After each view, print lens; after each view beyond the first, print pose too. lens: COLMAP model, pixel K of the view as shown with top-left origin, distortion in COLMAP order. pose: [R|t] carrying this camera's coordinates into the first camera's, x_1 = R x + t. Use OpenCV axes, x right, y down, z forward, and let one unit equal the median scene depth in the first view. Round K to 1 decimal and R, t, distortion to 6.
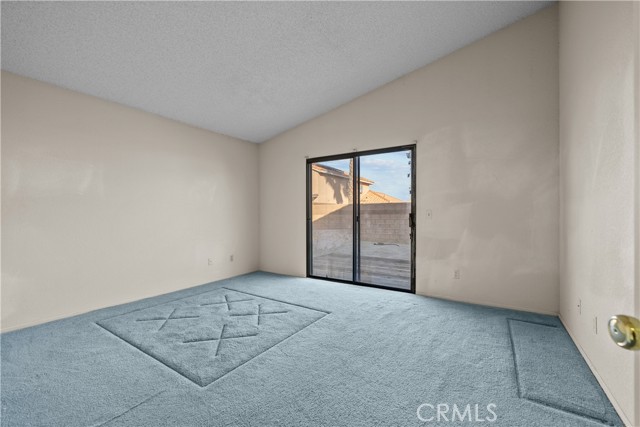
lens RADIAL K [[269.3, 0, 306.3], [0, 269.3, 215.5], [0, 0, 1]] dist [0.001671, 0.000452]
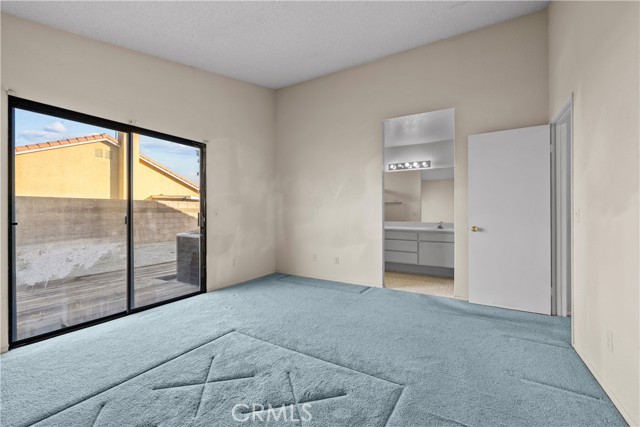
lens RADIAL K [[269.3, 0, 320.3], [0, 269.3, 213.0], [0, 0, 1]] dist [0.001671, 0.000452]
pose [[-0.039896, -0.002728, 0.999200, -0.699495], [0.005690, 0.999979, 0.002957, -0.008025], [-0.999188, 0.005804, -0.039880, 0.686350]]
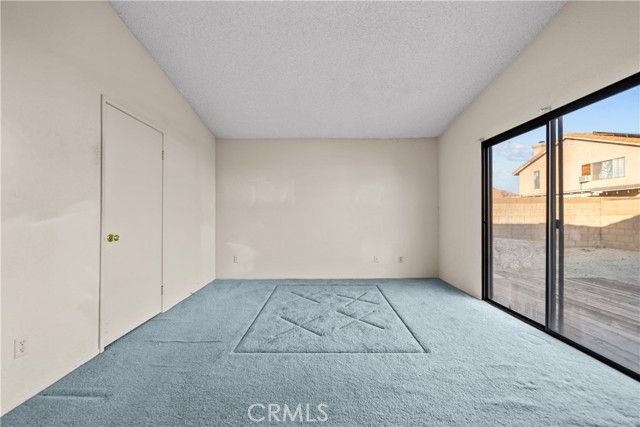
lens RADIAL K [[236.2, 0, 315.6], [0, 236.2, 218.3], [0, 0, 1]] dist [-0.001726, -0.000938]
pose [[0.577306, 0.011407, -0.816448, 0.388191], [-0.002025, 0.999919, 0.012539, -0.008311], [0.816525, -0.005586, 0.577283, 0.347998]]
